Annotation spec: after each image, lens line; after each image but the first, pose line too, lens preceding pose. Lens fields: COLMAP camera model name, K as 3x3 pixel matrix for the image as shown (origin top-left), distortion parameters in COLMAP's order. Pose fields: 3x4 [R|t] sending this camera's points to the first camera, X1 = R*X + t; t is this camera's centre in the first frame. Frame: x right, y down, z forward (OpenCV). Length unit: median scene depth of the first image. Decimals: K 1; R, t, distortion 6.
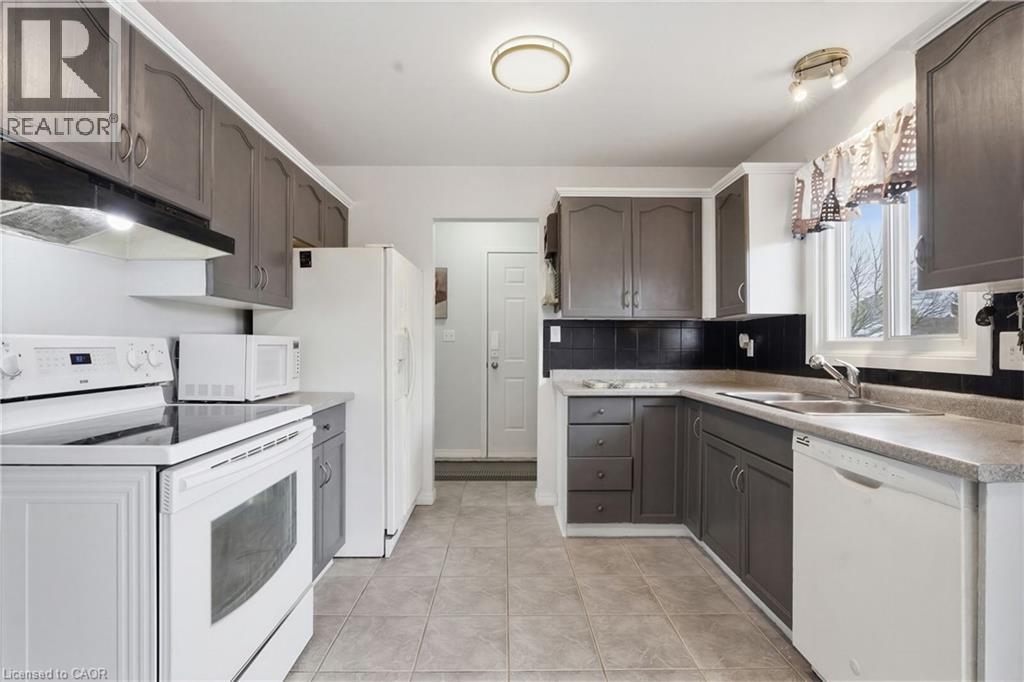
lens RADIAL K [[468.3, 0, 503.6], [0, 468.3, 343.9], [0, 0, 1]] dist [-0.014113, 0.003952]
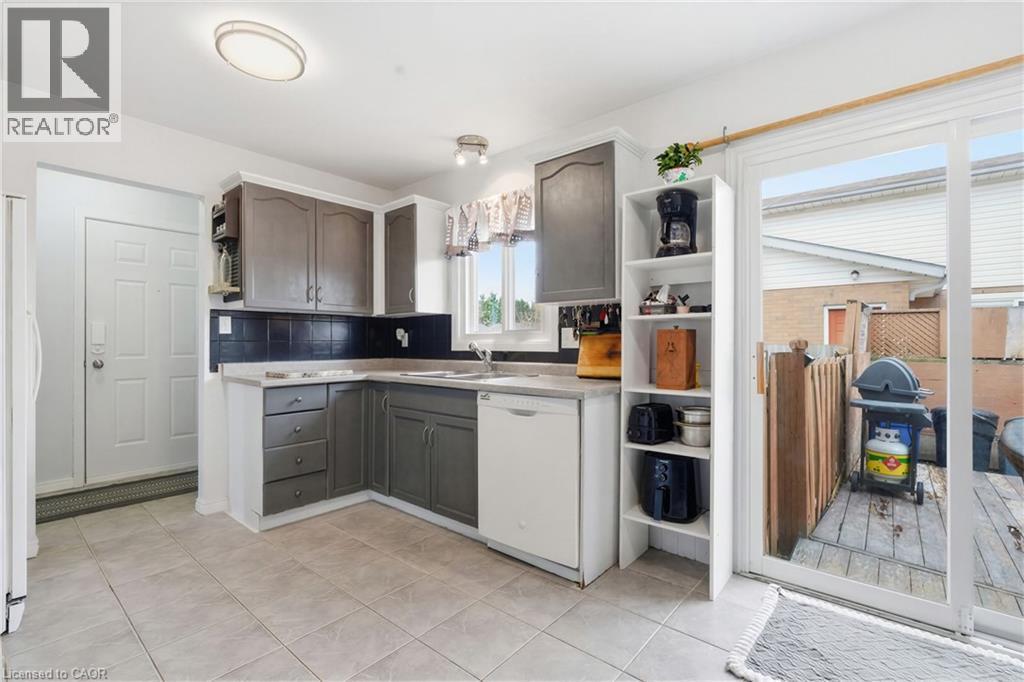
lens RADIAL K [[468.3, 0, 512.8], [0, 468.3, 340.5], [0, 0, 1]] dist [-0.014113, 0.003952]
pose [[0.647874, 0.000389, 0.761747, -0.291899], [0.002072, 0.999995, -0.002273, 0.017285], [-0.761744, 0.003051, 0.647871, -0.038563]]
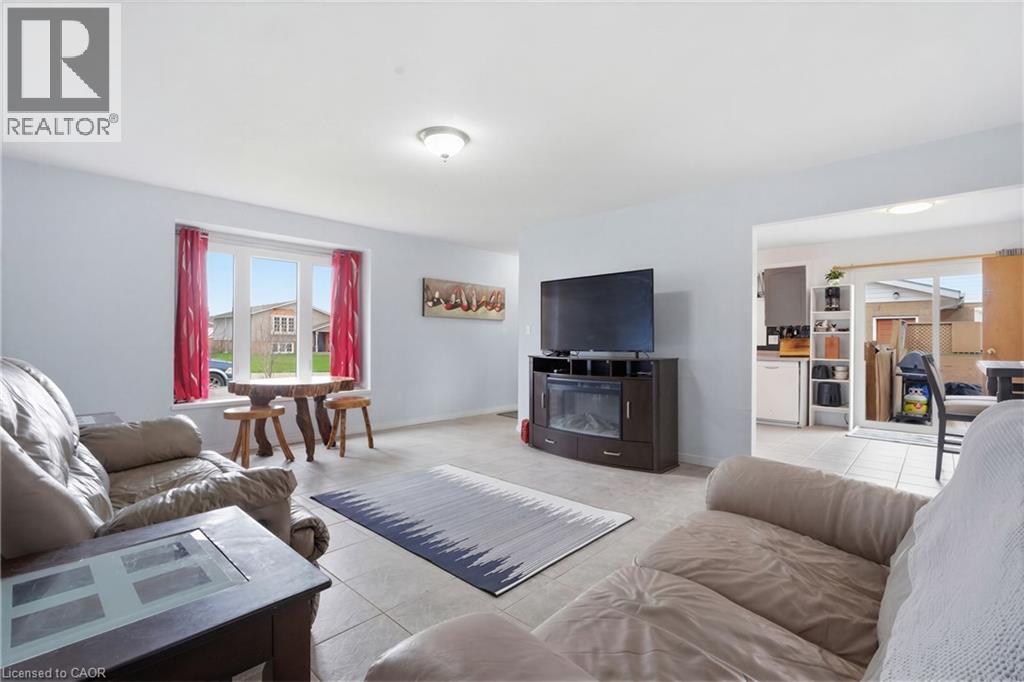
lens RADIAL K [[468.3, 0, 514.0], [0, 468.3, 337.2], [0, 0, 1]] dist [-0.014113, 0.003952]
pose [[0.684633, 0.007031, 0.728854, -2.239816], [-0.003297, 0.999973, -0.006549, 0.016363], [-0.728880, 0.002081, 0.684638, -0.146699]]
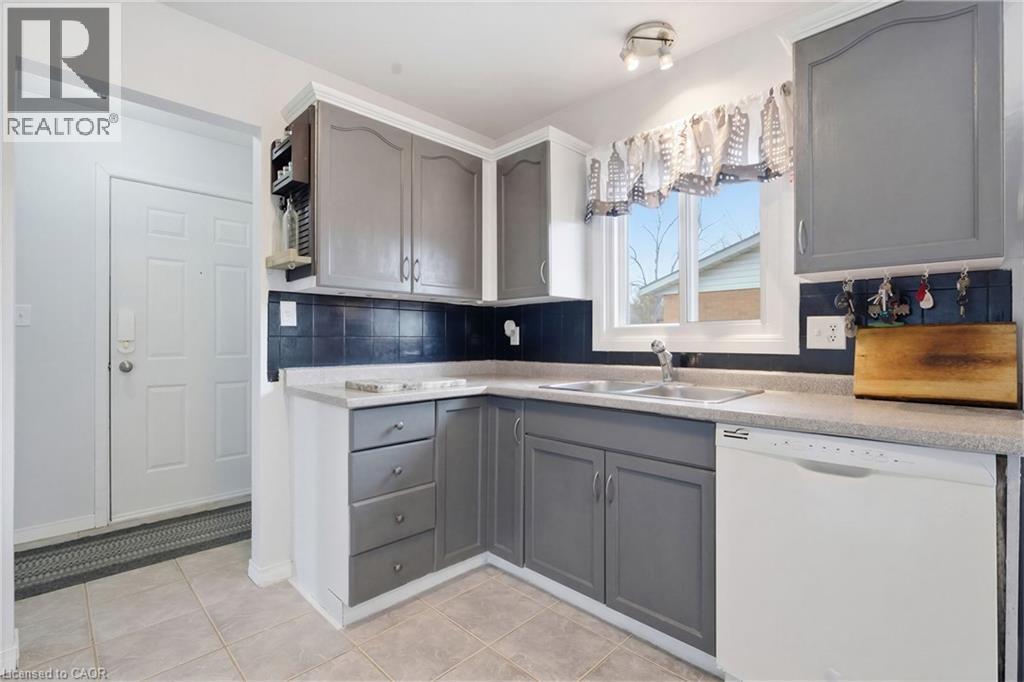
lens RADIAL K [[468.3, 0, 509.9], [0, 468.3, 339.1], [0, 0, 1]] dist [-0.014113, 0.003952]
pose [[0.703678, -0.000222, 0.710519, -0.174722], [0.000017, 1.000000, 0.000296, 0.018506], [-0.710519, -0.000196, 0.703678, 0.428138]]
